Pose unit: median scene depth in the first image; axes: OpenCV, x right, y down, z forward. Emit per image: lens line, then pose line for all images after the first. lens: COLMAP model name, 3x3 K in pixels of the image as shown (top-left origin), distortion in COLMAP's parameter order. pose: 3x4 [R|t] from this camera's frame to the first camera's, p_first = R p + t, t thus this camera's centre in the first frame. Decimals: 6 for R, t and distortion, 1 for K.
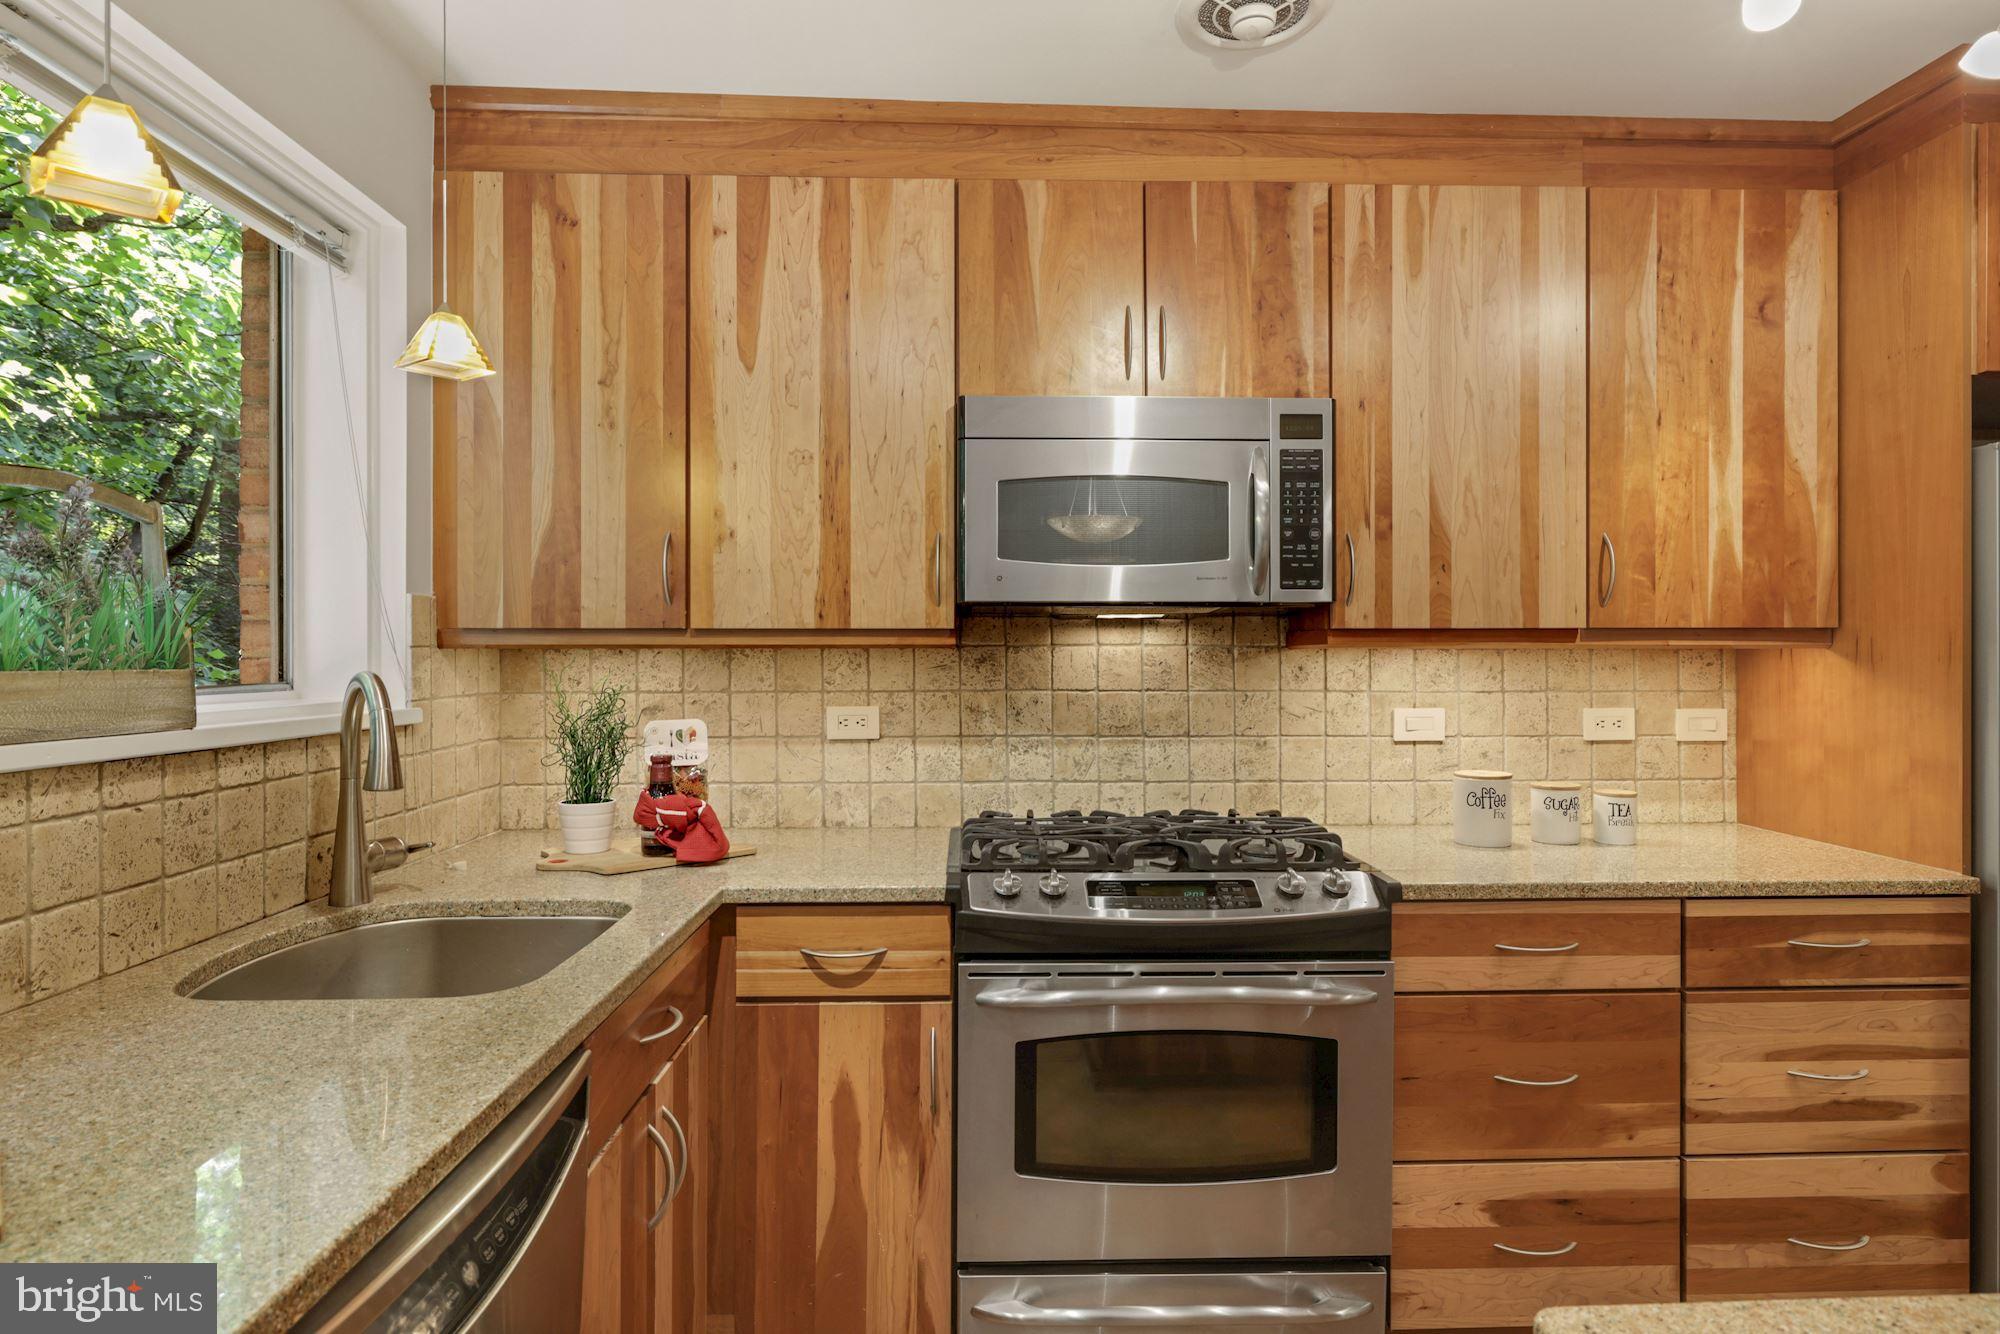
lens RADIAL K [[1110.6, 0, 1003.7], [0, 1110.6, 654.0], [0, 0, 1]] dist [-0.004246, -0.000062]
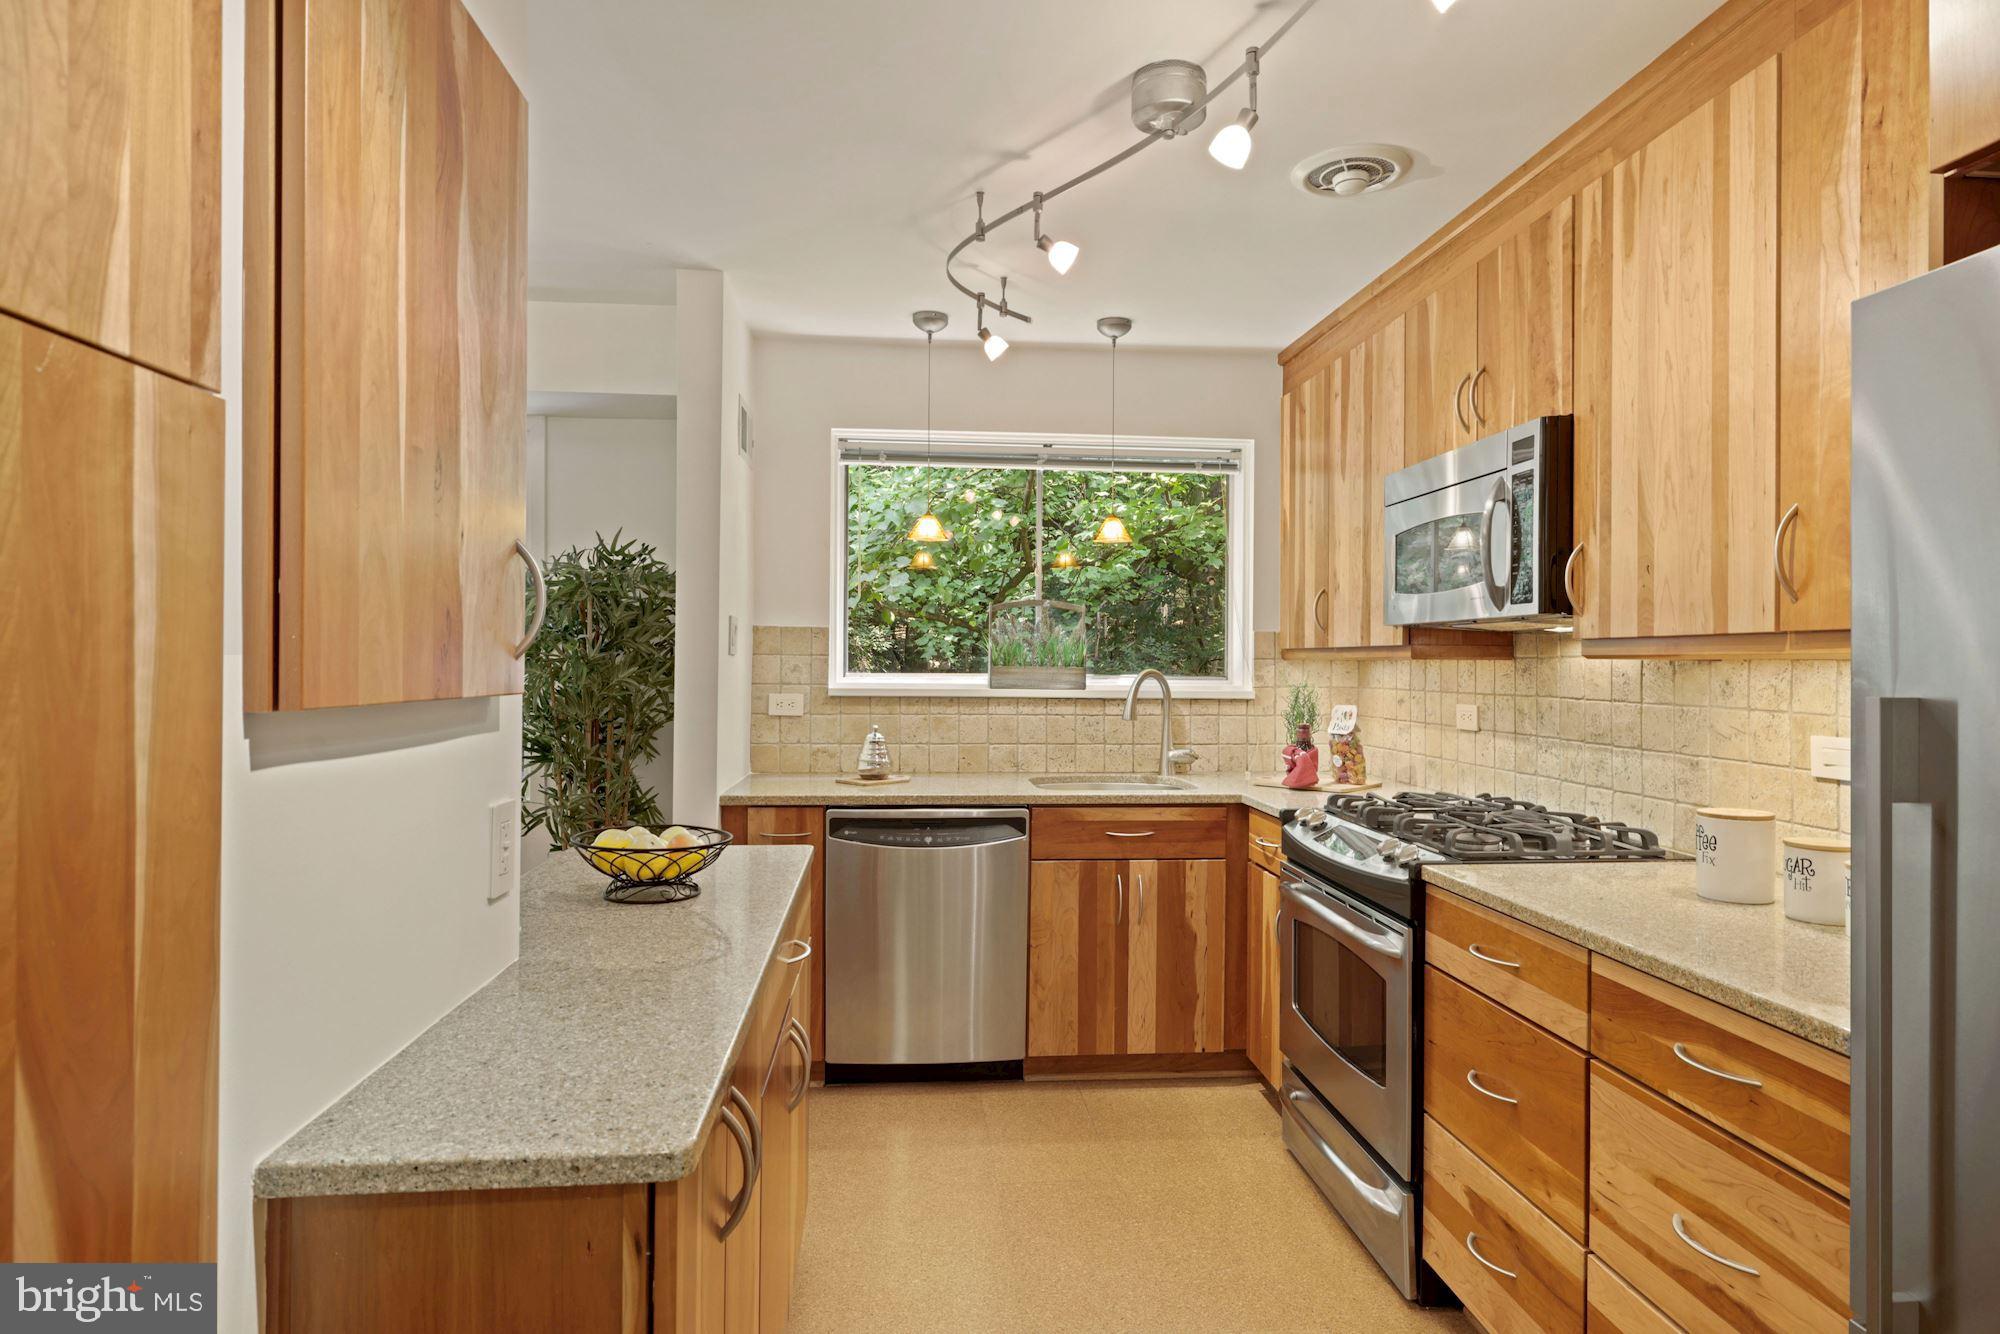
lens RADIAL K [[1110.6, 0, 1003.7], [0, 1110.6, 654.0], [0, 0, 1]] dist [-0.004246, -0.000062]
pose [[0.060036, -0.006123, -0.998177, 1.259750], [-0.007525, 0.999950, -0.006587, 0.000879], [0.998168, 0.007907, 0.059987, 0.428965]]
